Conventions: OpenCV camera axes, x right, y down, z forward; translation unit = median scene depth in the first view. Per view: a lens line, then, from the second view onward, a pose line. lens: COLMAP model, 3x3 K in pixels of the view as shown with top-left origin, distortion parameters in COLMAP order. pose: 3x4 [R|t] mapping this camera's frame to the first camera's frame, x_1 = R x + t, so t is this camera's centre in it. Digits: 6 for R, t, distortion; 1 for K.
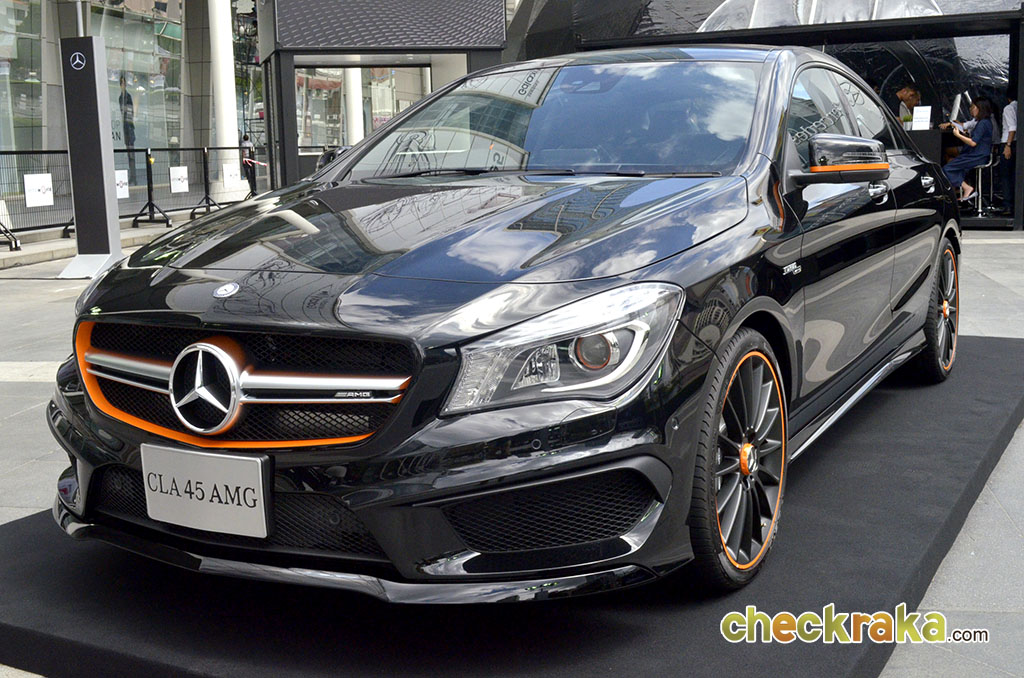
lens RADIAL K [[1249.7, 0, 511.9], [0, 1249.7, 338.1], [0, 0, 1]] dist [-0.039218, 0.000000]
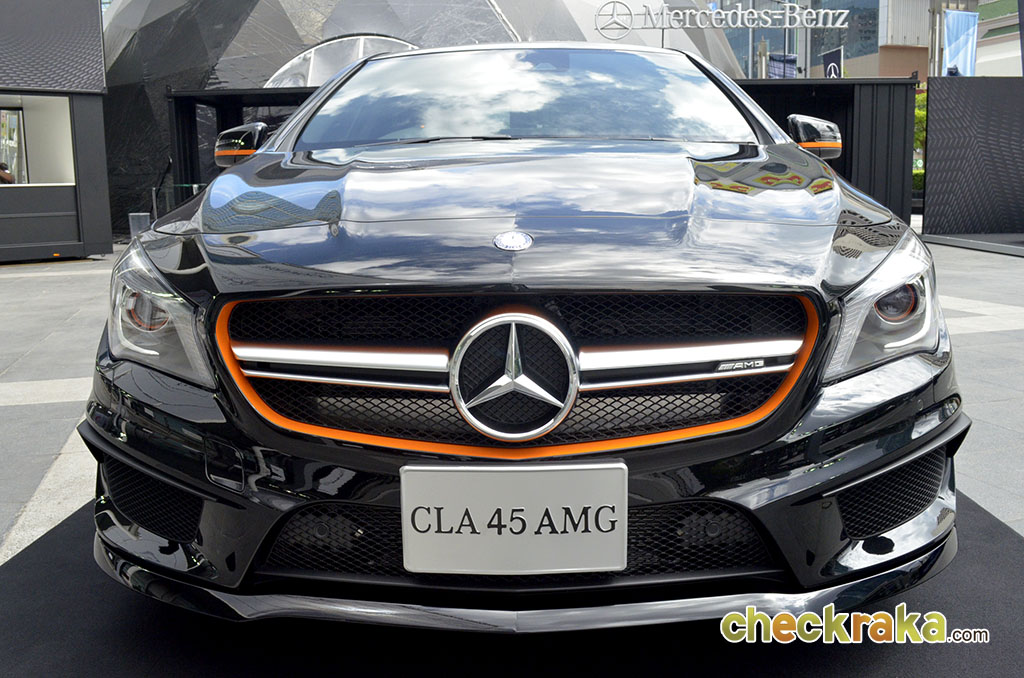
lens RADIAL K [[939.3, 0, 510.0], [0, 939.3, 339.4], [0, 0, 1]] dist [0.001975, 0.000000]
pose [[0.889686, -0.068137, 0.451461, -0.493708], [0.068856, 0.997516, 0.014857, 0.010303], [-0.451352, 0.017867, 0.892167, 0.522911]]
